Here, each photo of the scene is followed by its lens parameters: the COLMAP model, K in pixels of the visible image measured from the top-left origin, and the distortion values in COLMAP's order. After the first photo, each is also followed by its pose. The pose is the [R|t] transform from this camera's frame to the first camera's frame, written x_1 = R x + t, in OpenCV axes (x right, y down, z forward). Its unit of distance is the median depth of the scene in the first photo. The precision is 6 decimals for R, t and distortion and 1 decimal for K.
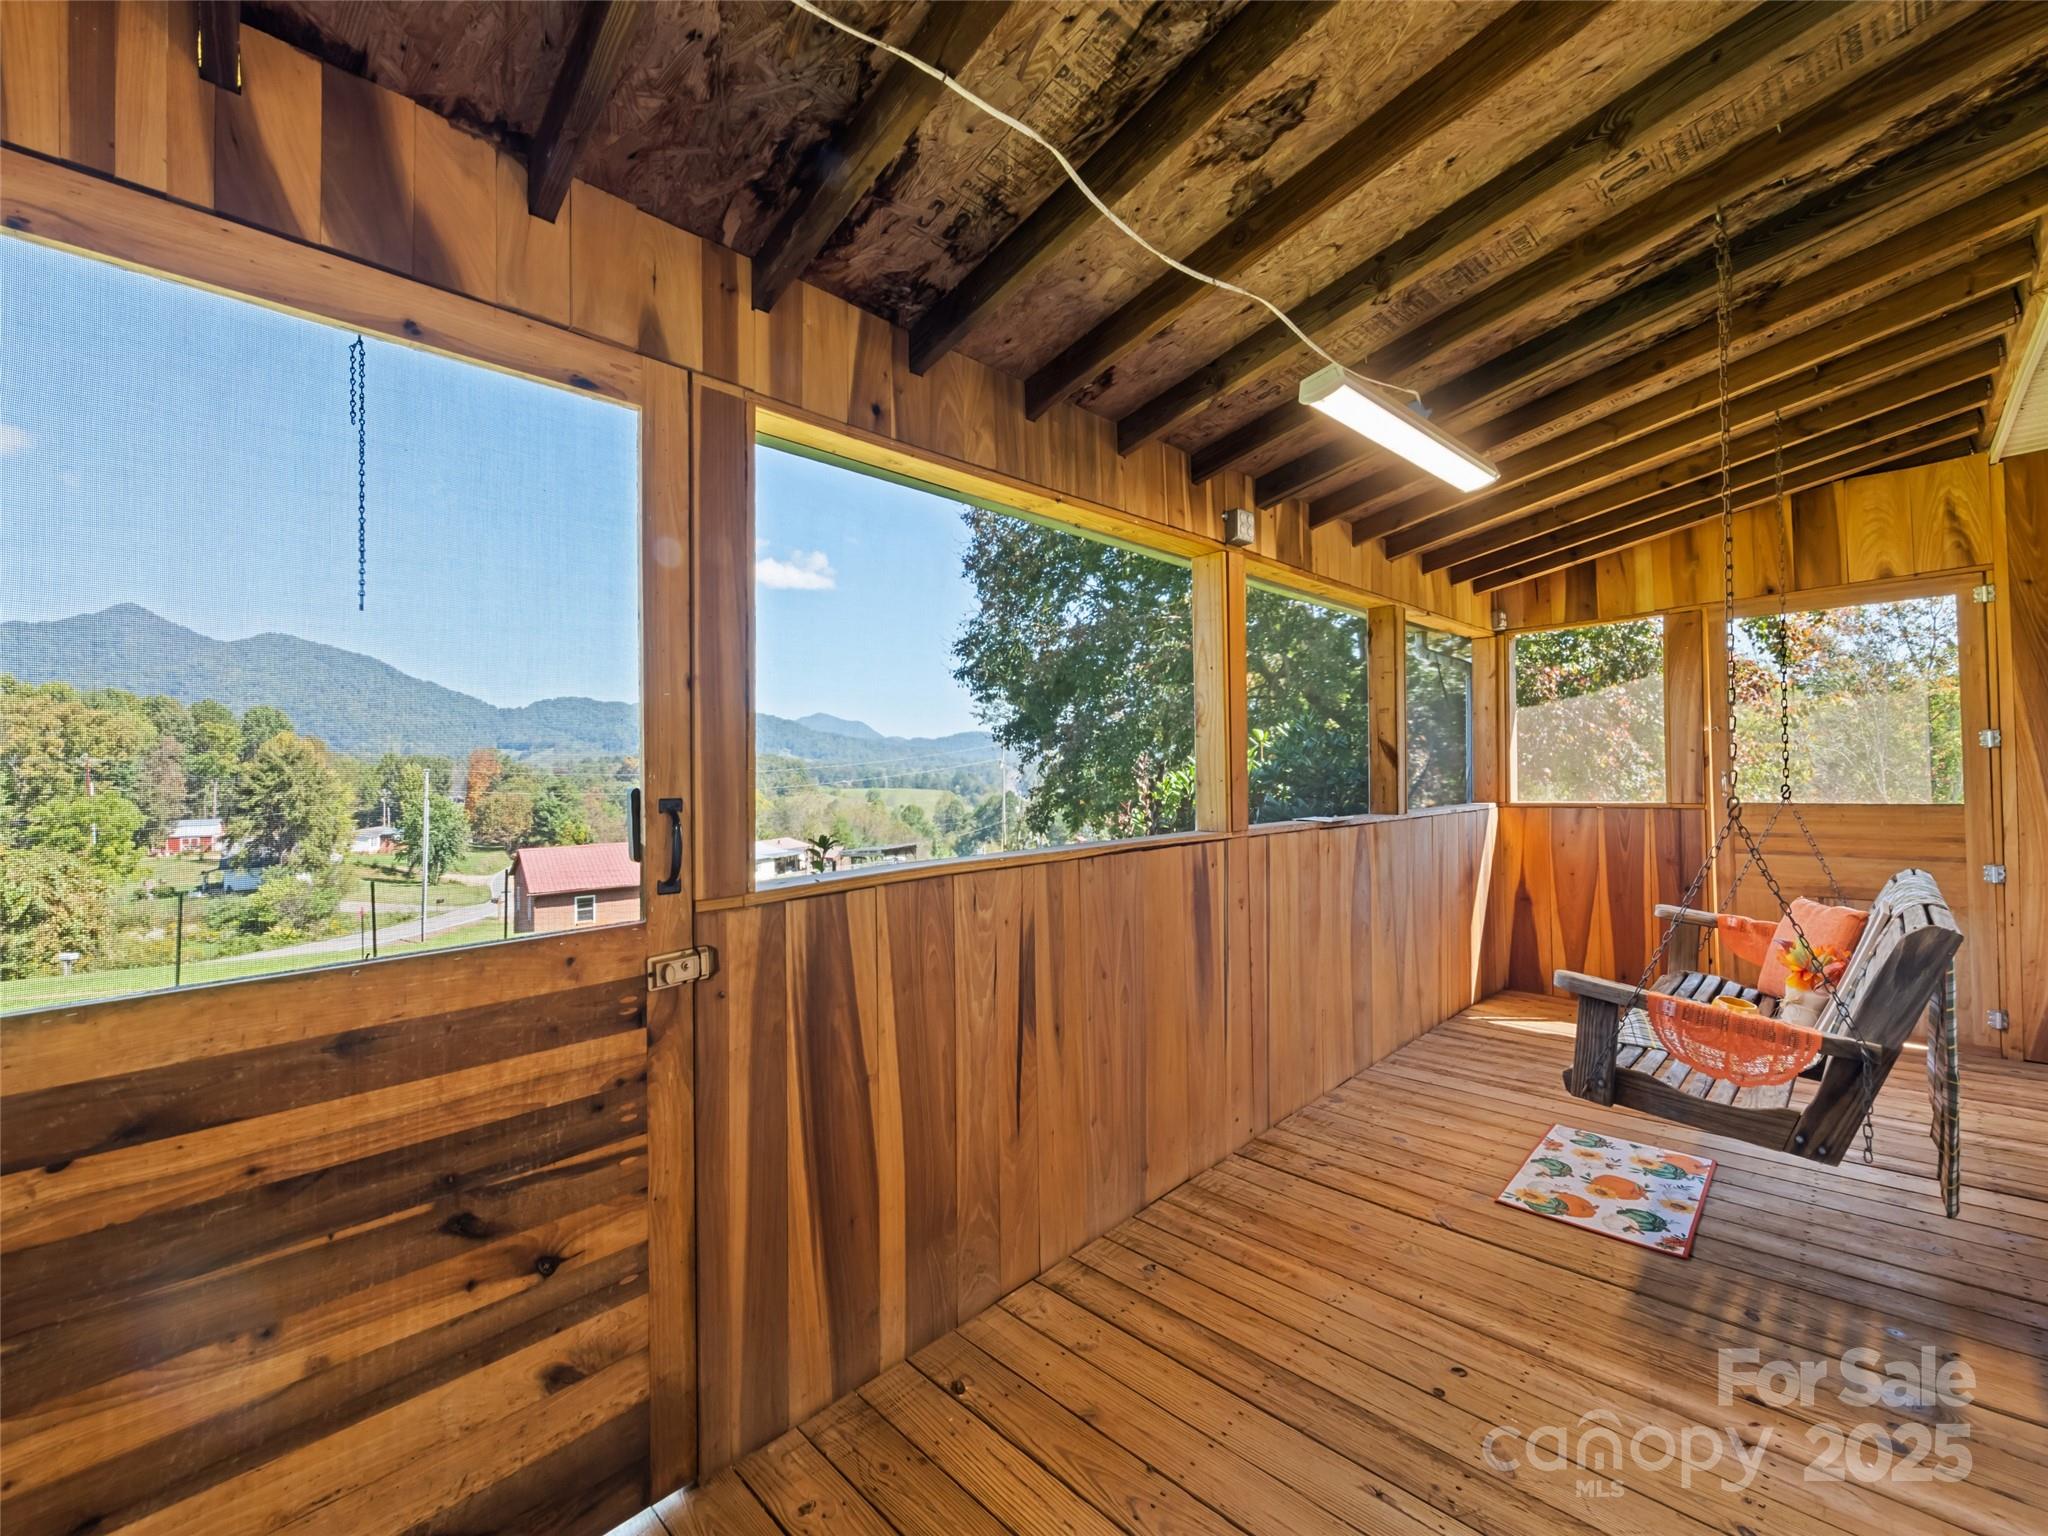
lens RADIAL K [[826.6, 0, 1025.3], [0, 826.6, 774.4], [0, 0, 1]] dist [-0.001256, -0.000464]
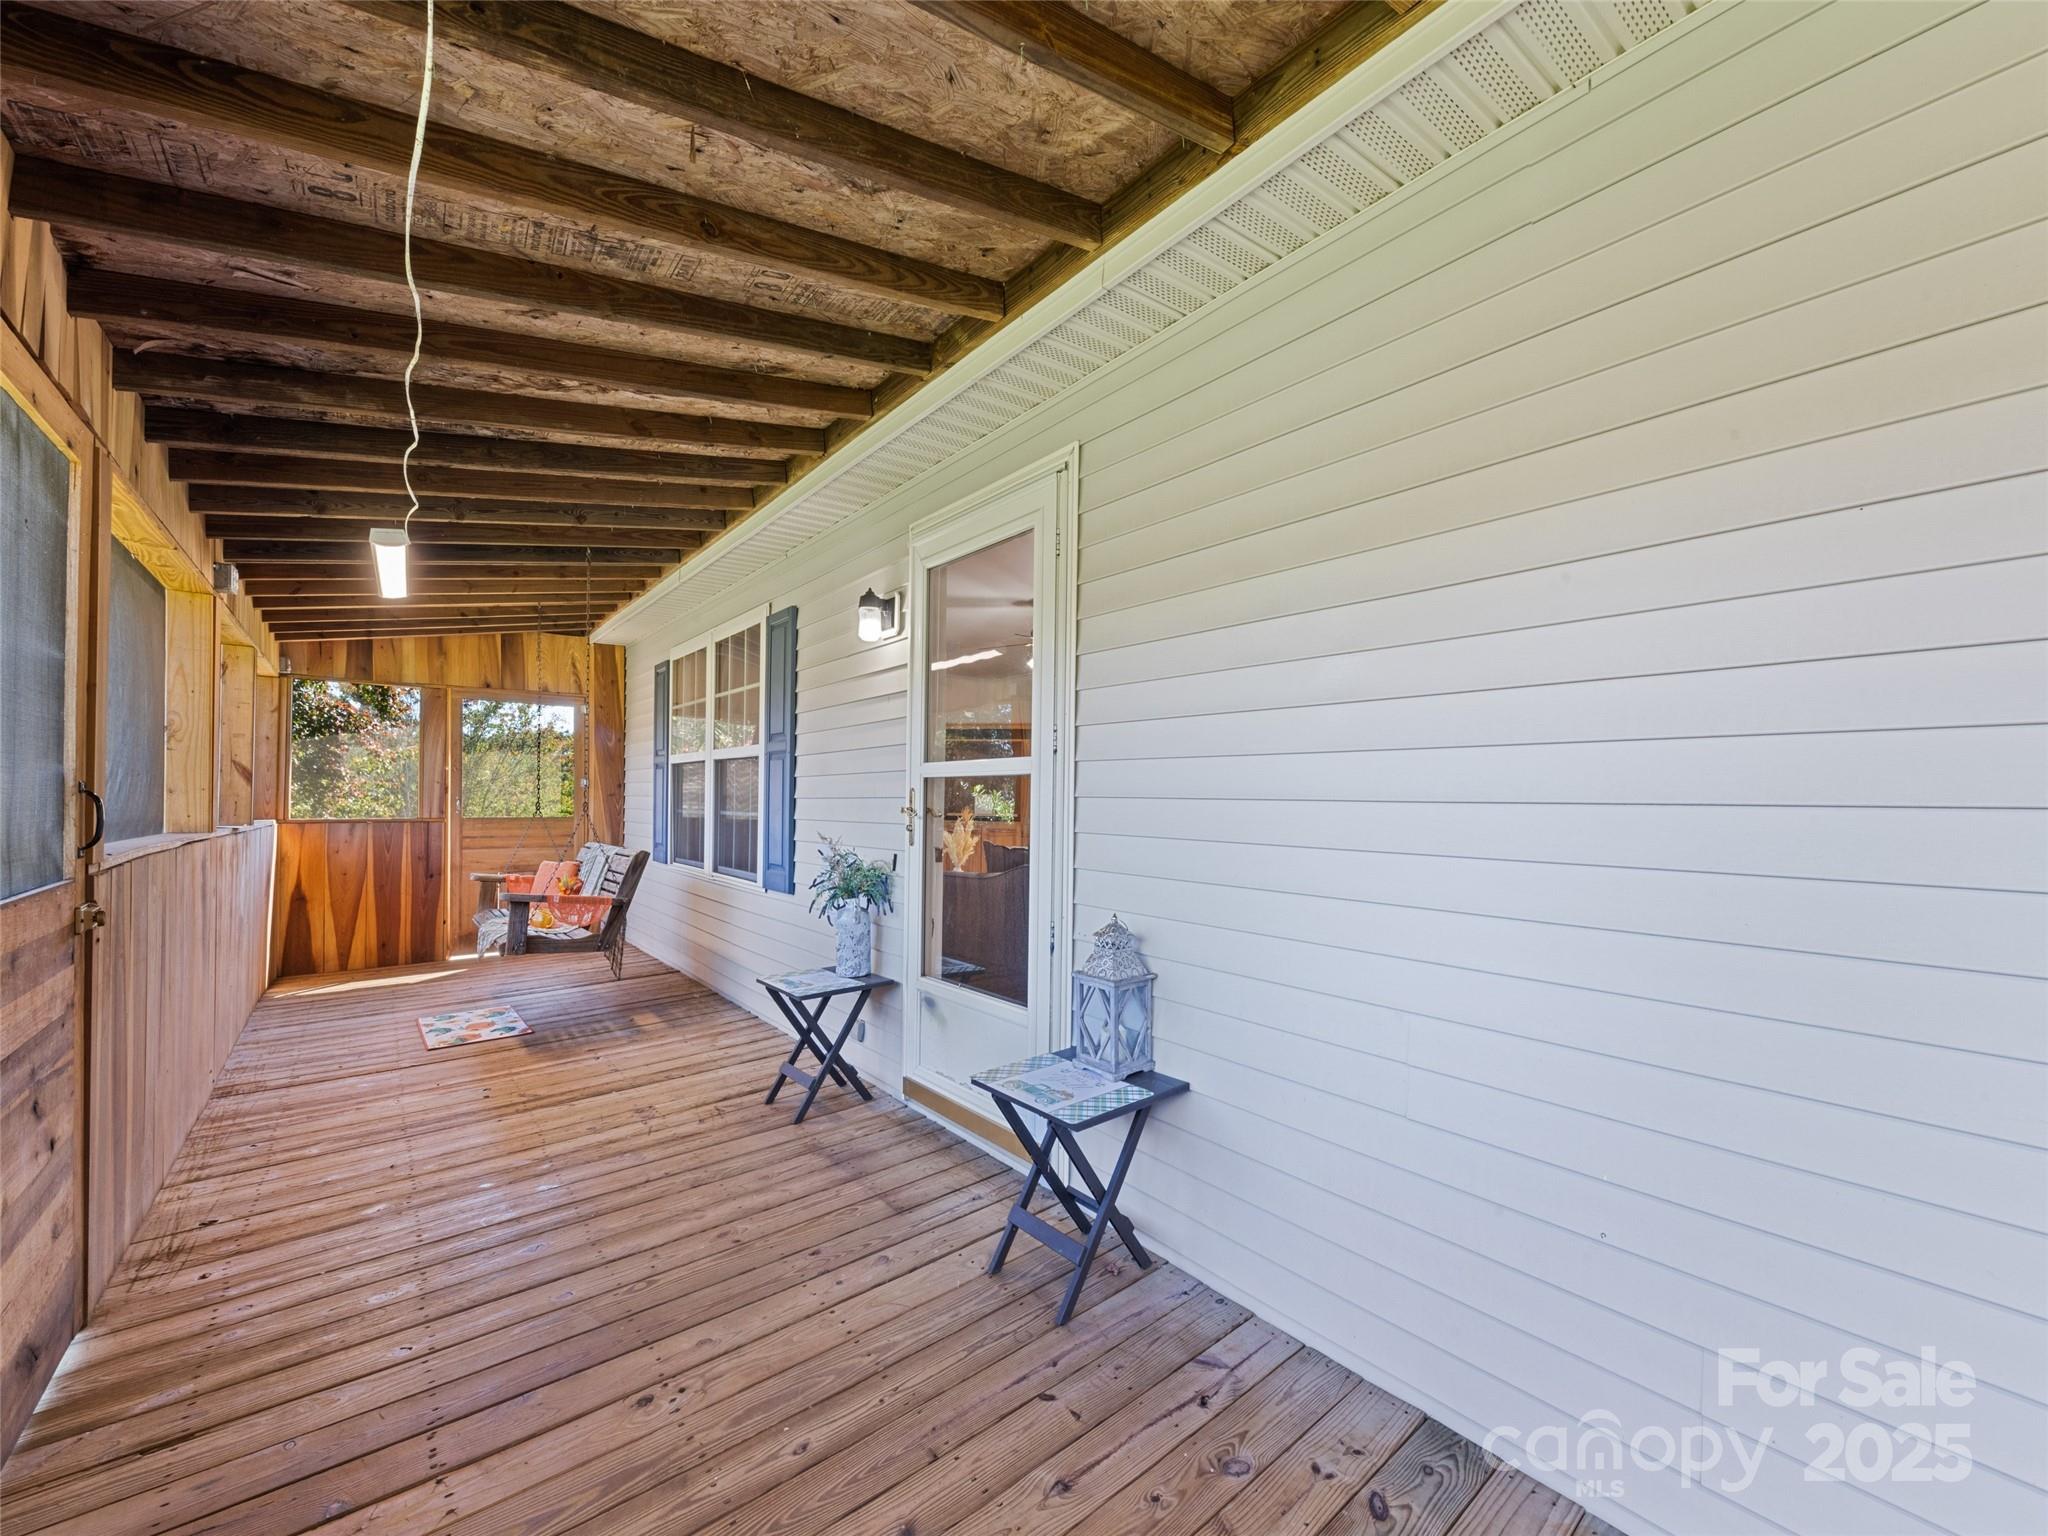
lens RADIAL K [[818.0, 0, 1017.8], [0, 818.0, 782.8], [0, 0, 1]] dist [0.002907, 0.000251]
pose [[0.105308, 0.043846, 0.993473, -0.834562], [-0.010918, 0.999018, -0.042933, 0.036886], [-0.994380, -0.006325, 0.105683, -0.296551]]
